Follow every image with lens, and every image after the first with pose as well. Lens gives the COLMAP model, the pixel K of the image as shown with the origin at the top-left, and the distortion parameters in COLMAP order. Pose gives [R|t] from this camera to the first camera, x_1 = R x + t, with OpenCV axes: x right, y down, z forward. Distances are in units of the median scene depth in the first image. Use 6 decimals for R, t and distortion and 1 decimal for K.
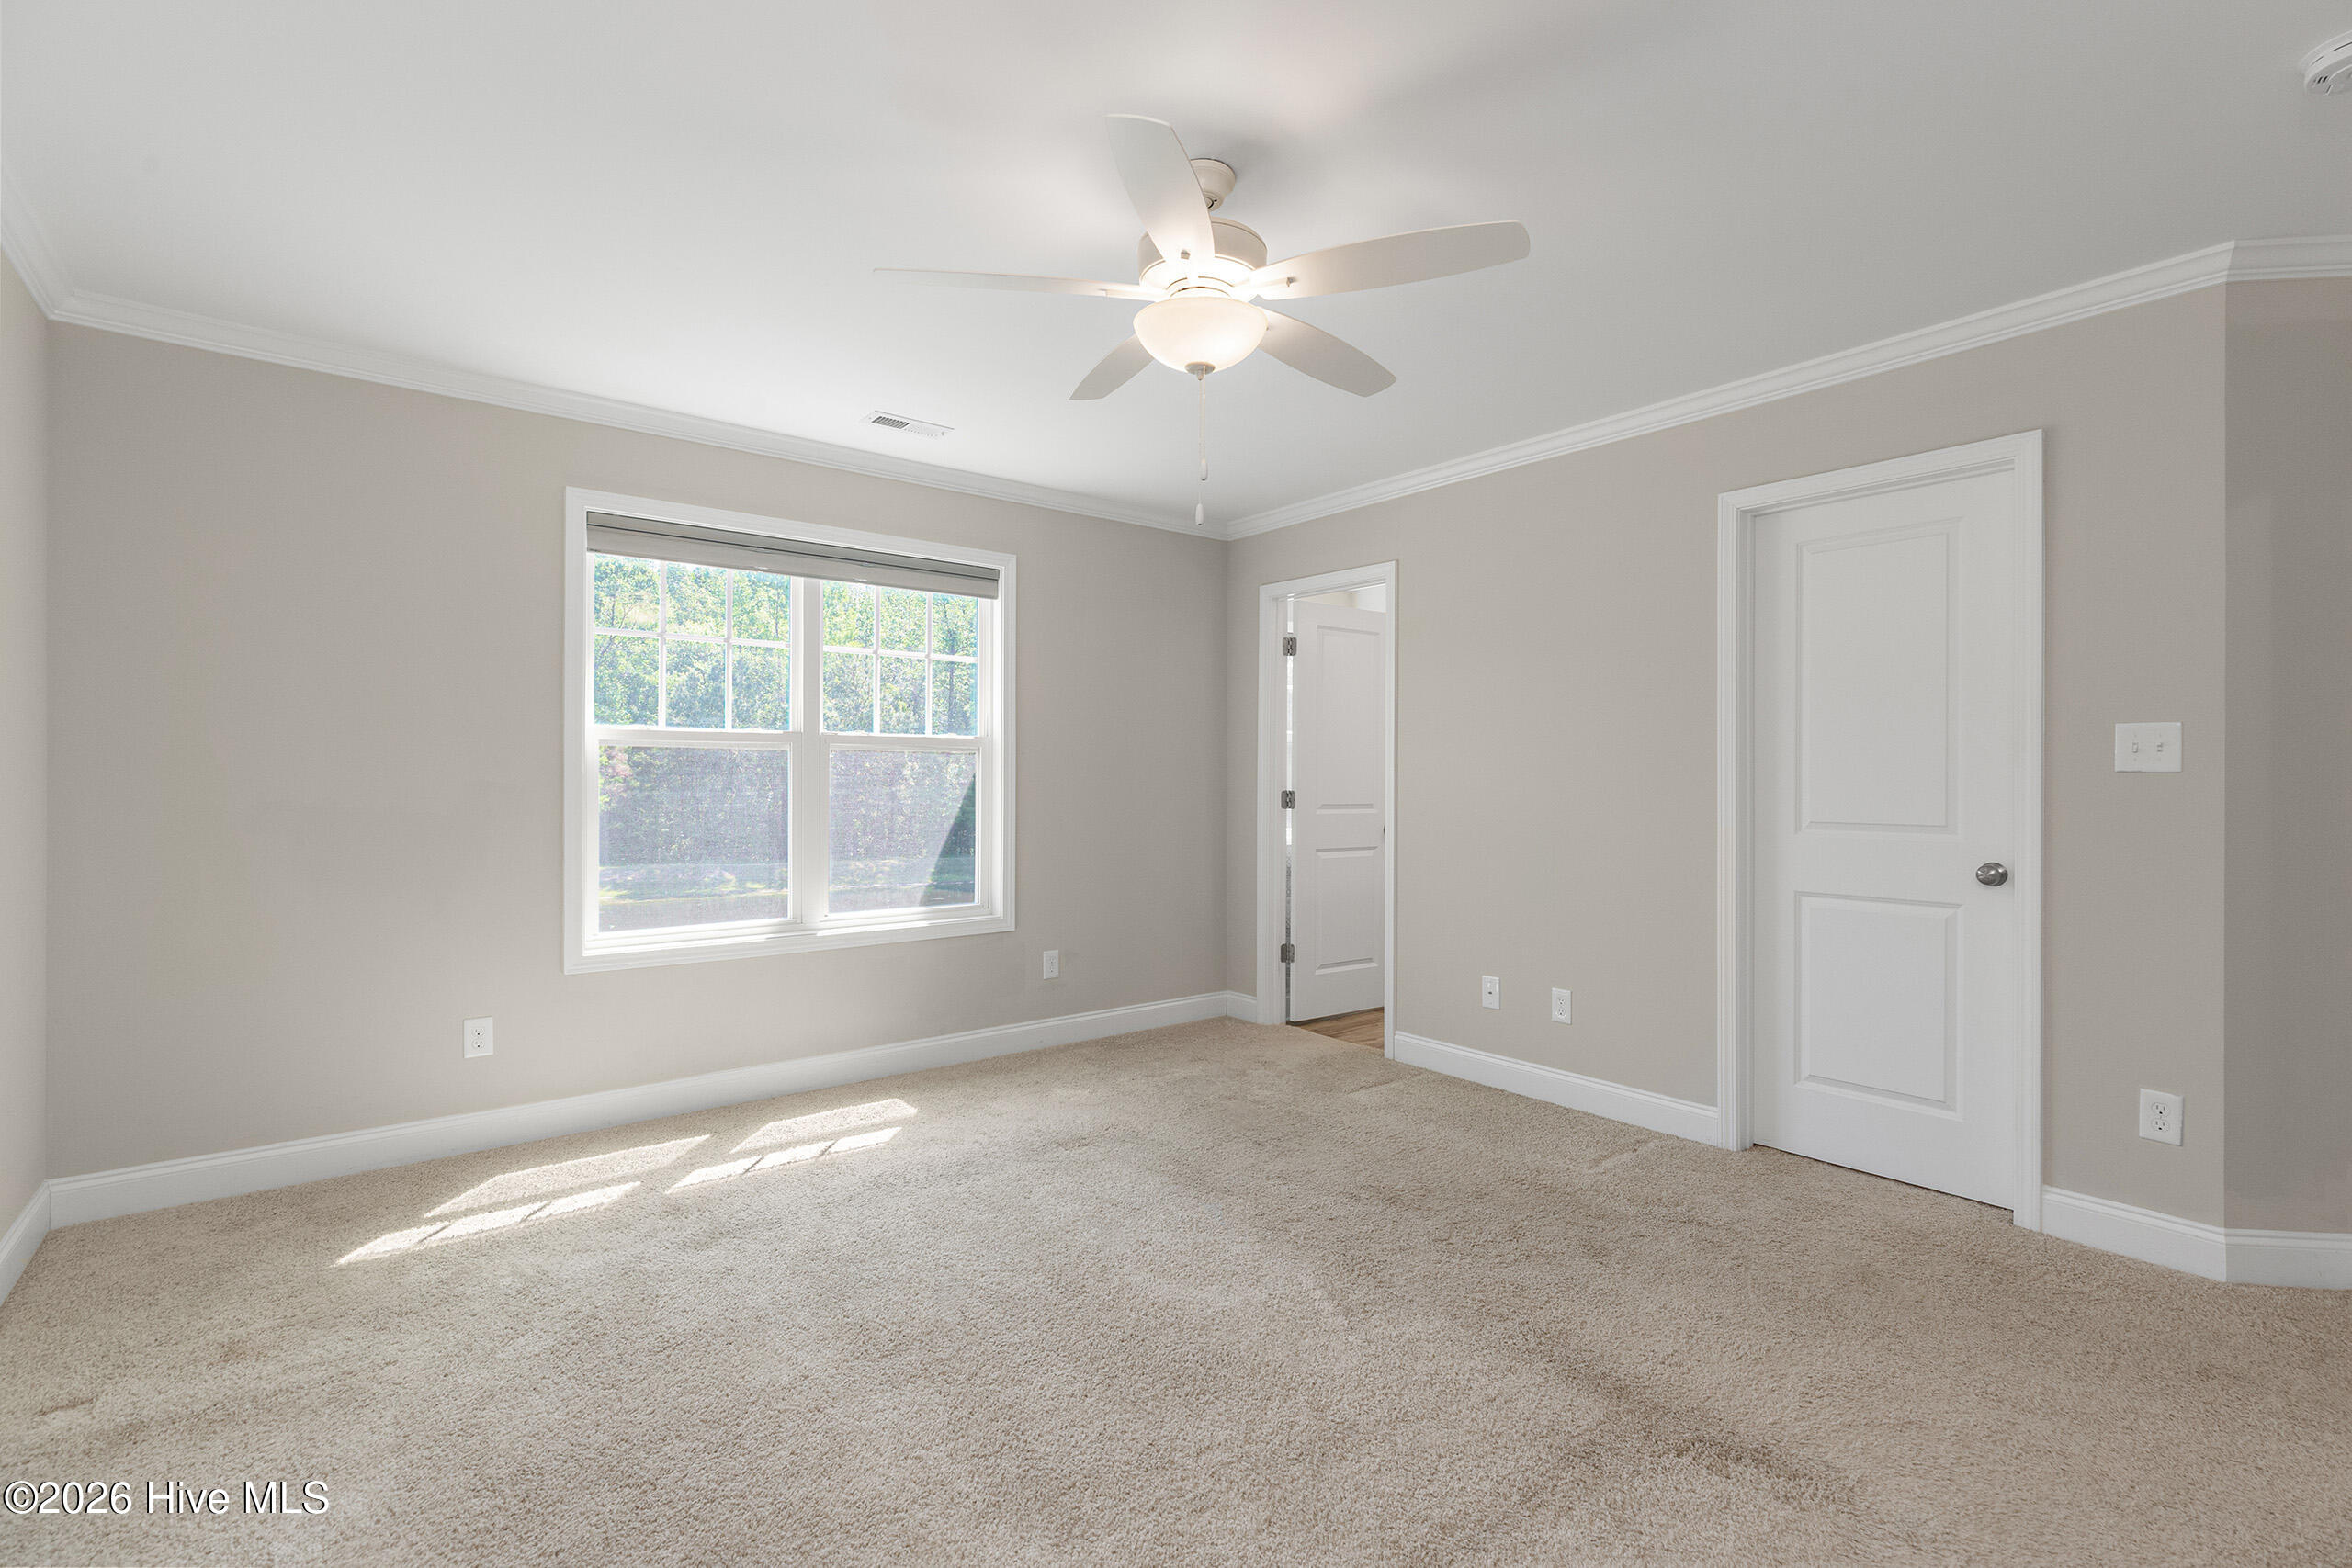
lens RADIAL K [[1060.8, 0, 1178.4], [0, 1060.8, 778.9], [0, 0, 1]] dist [0.003498, 0.000205]
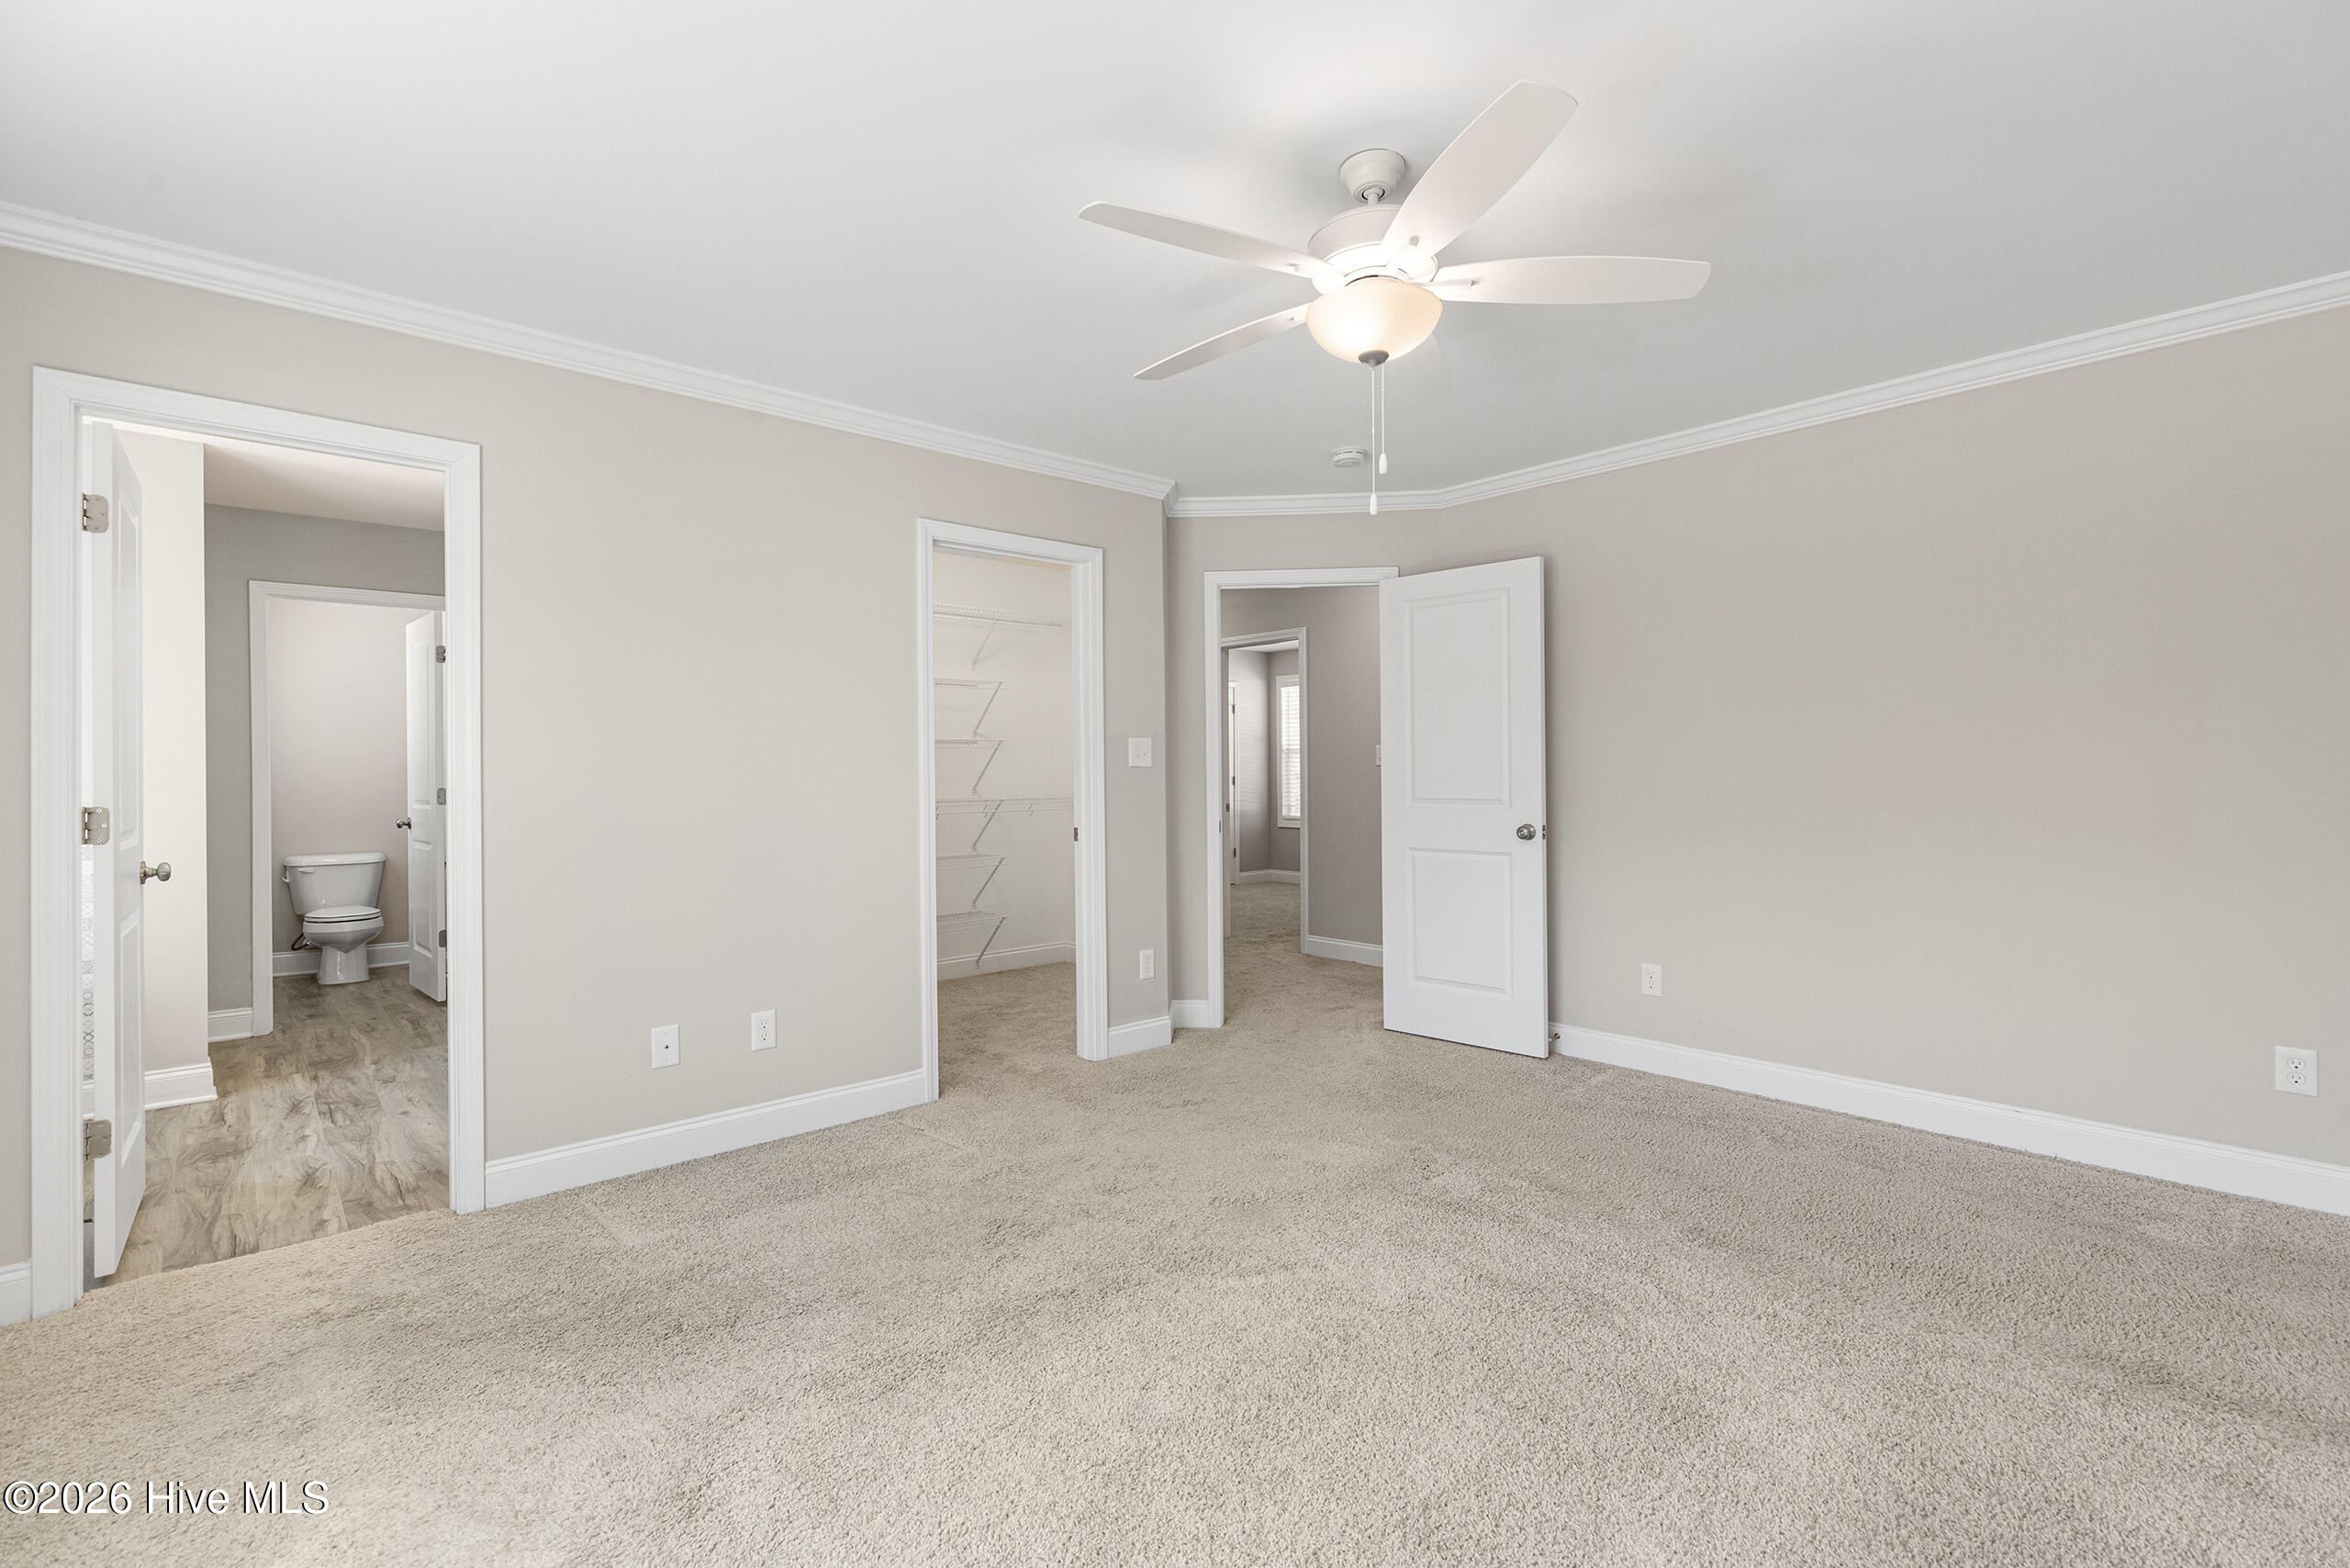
lens RADIAL K [[1039.7, 0, 1172.5], [0, 1039.7, 770.0], [0, 0, 1]] dist [0.002284, 0.000622]
pose [[-0.053462, 0.001961, 0.998568, -0.457481], [0.011565, 0.999932, -0.001344, 0.000448], [-0.998503, 0.011476, -0.053481, 0.604407]]
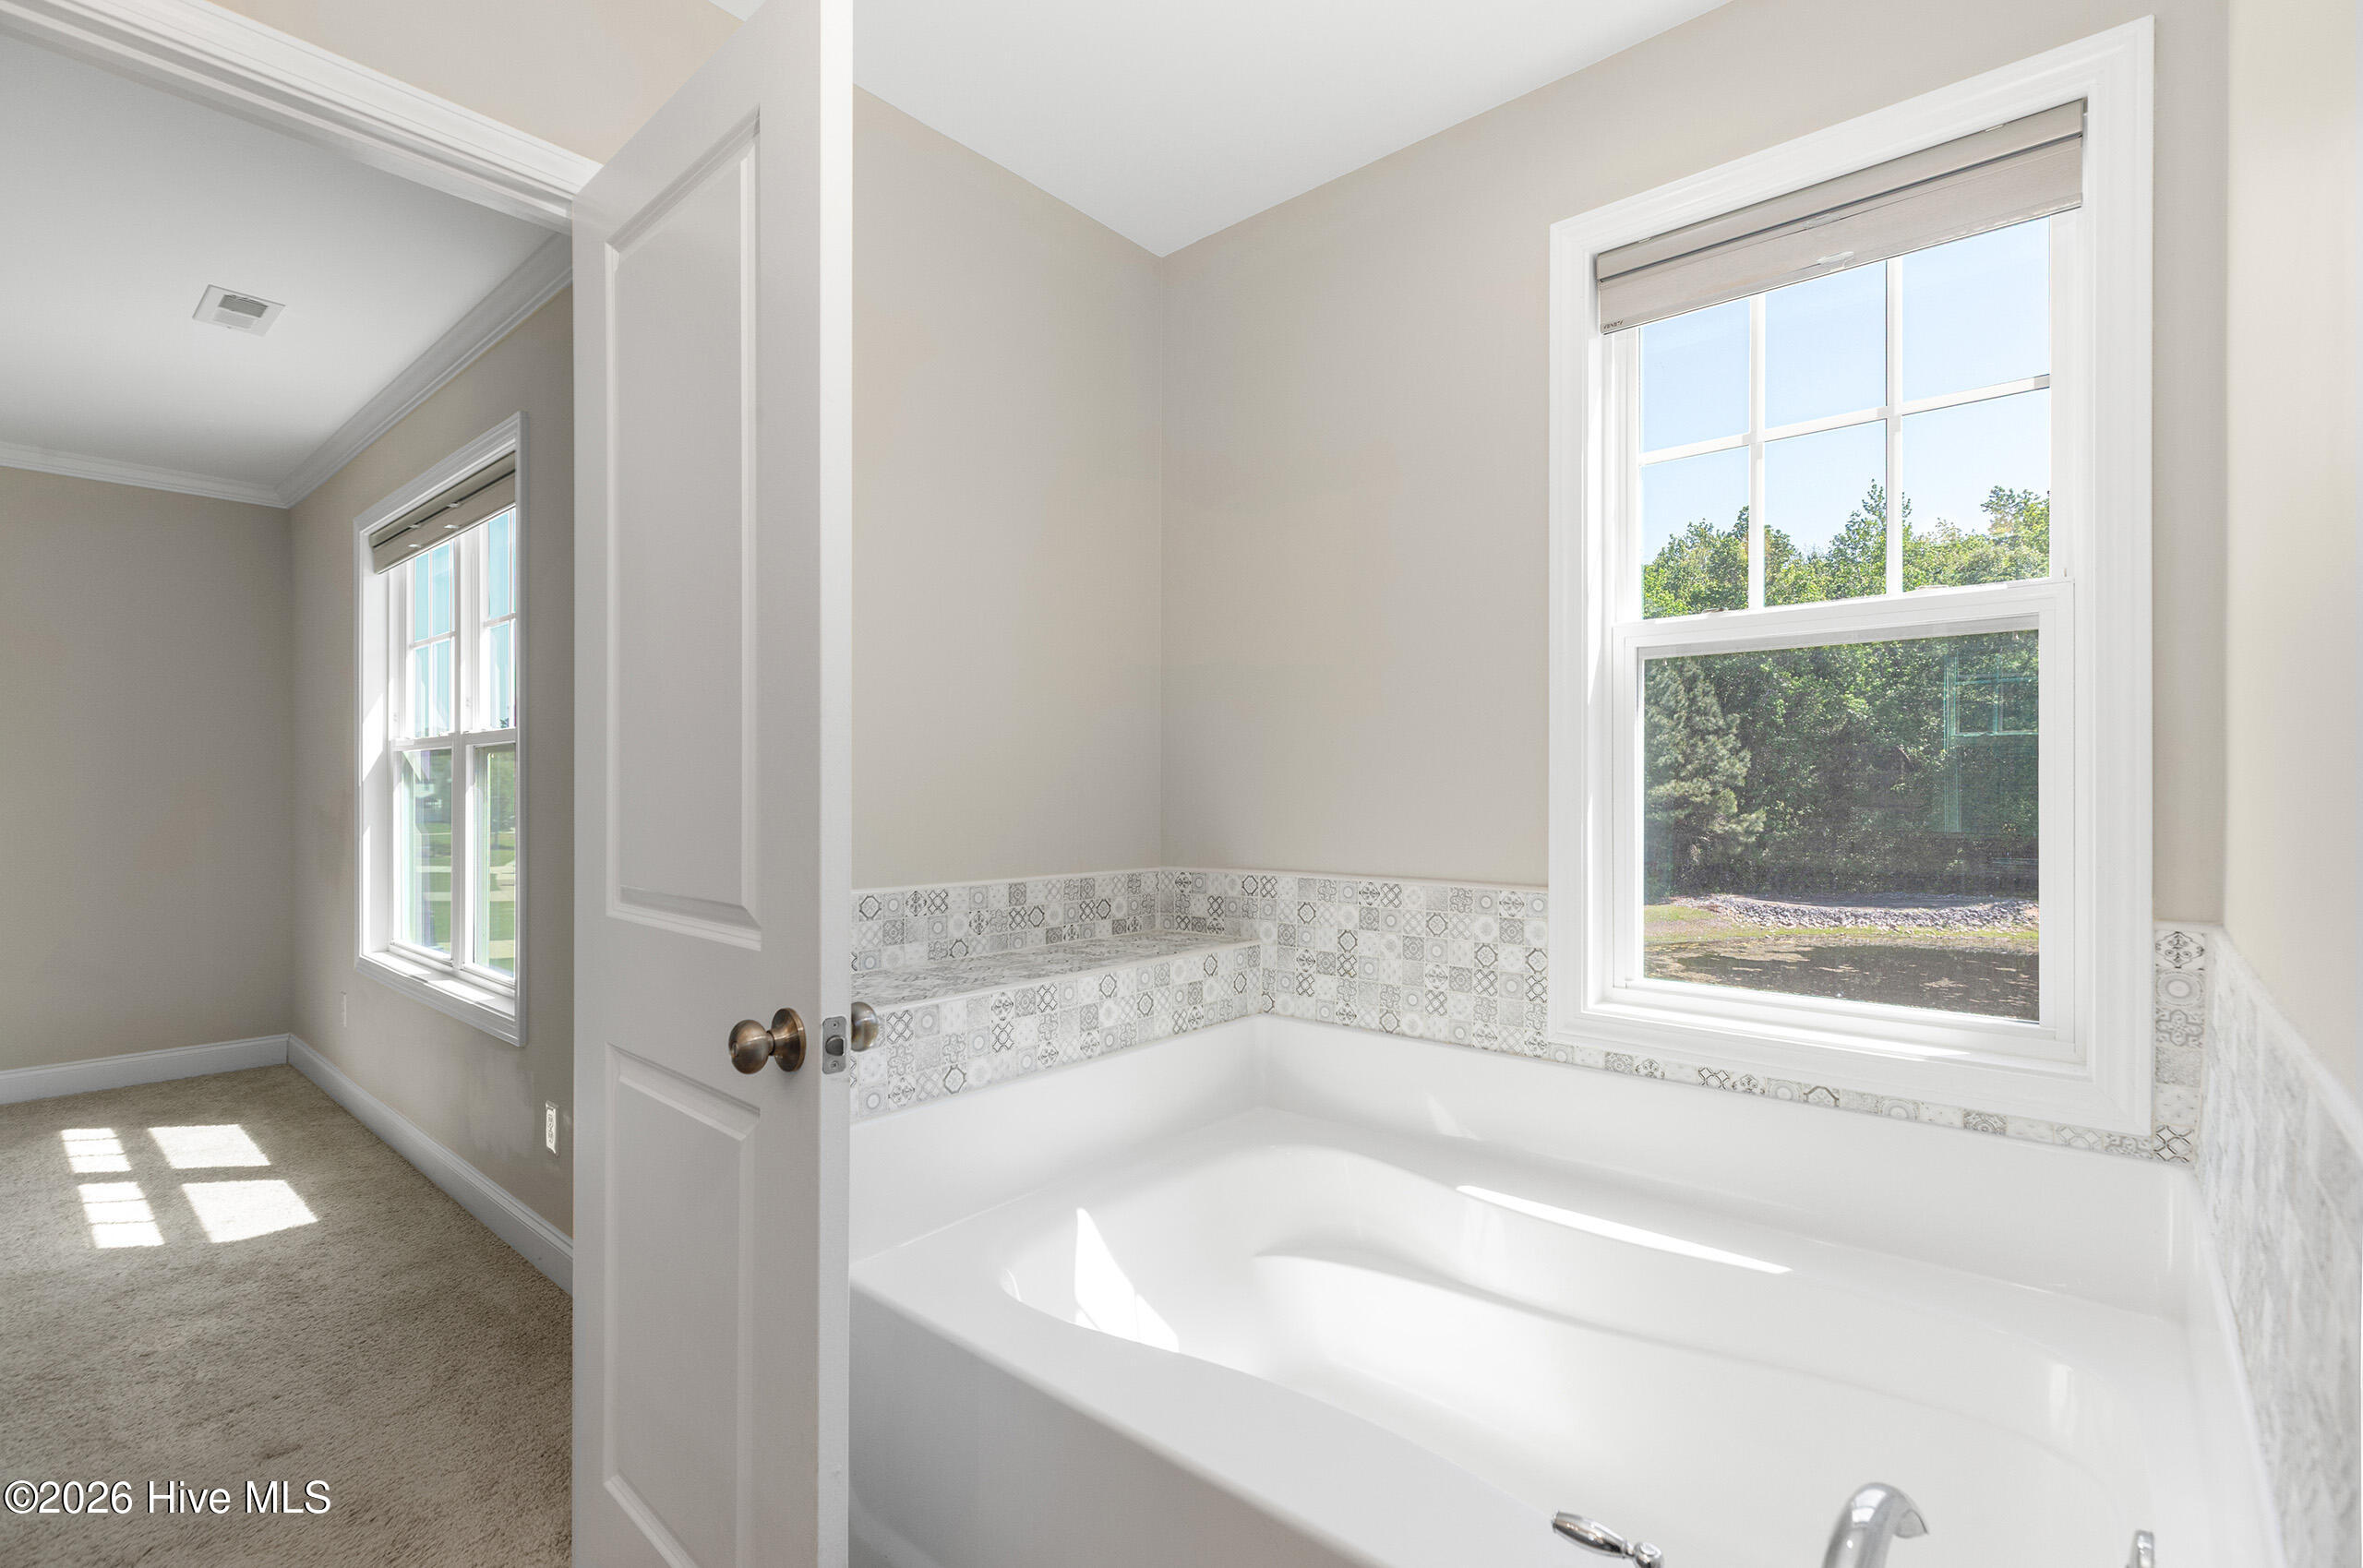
lens RADIAL K [[1065.8, 0, 1183.9], [0, 1065.8, 778.8], [0, 0, 1]] dist [0.003498, 0.000205]
pose [[0.175807, -0.006261, -0.984405, 0.499388], [0.000209, 0.999980, -0.006322, -0.001242], [0.984425, 0.000906, 0.175805, 1.269261]]
